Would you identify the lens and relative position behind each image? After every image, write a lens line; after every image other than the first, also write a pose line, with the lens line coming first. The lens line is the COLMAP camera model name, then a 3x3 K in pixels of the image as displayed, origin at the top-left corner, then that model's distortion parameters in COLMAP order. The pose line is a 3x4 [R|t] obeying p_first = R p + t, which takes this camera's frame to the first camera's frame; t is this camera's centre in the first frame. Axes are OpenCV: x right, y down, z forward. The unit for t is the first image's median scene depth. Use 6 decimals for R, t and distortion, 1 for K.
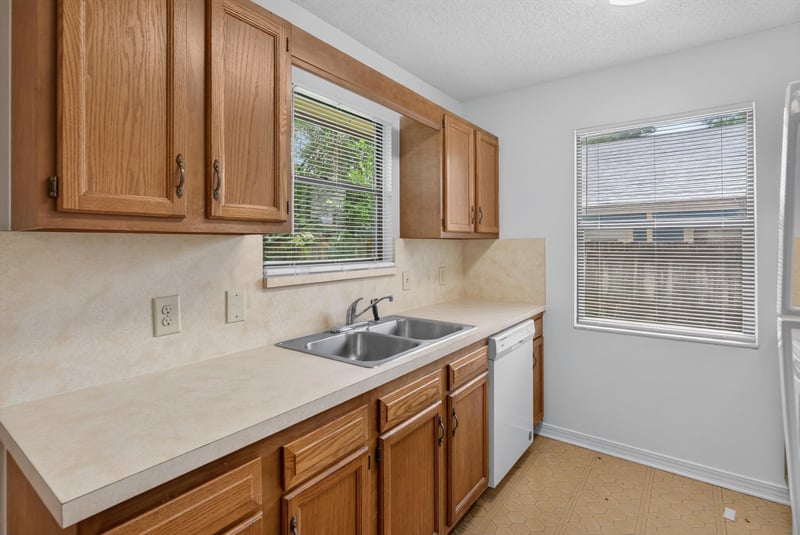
lens RADIAL K [[387.3, 0, 408.2], [0, 387.3, 246.5], [0, 0, 1]] dist [0.001884, -0.001064]
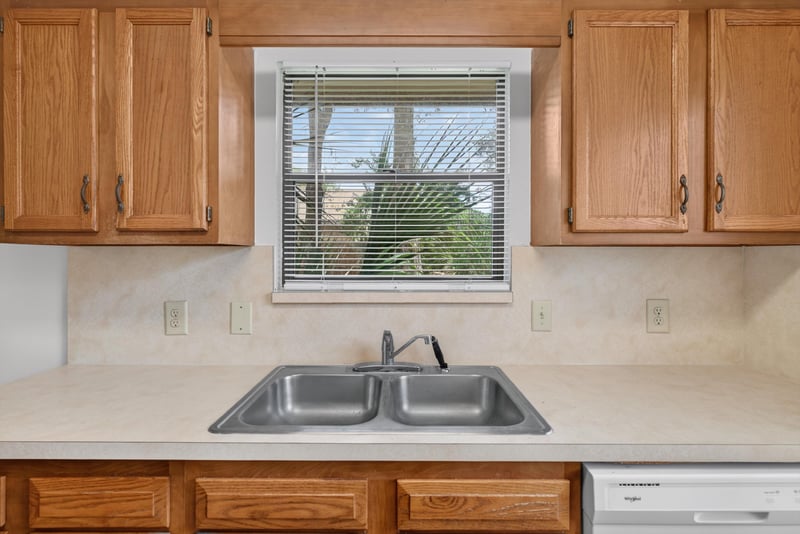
lens RADIAL K [[387.3, 0, 401.5], [0, 387.3, 262.0], [0, 0, 1]] dist [0.001884, -0.001064]
pose [[0.585459, 0.017107, -0.810522, 0.456631], [-0.006582, 0.999845, 0.016349, -0.006086], [0.810675, -0.004237, 0.585481, 0.584236]]
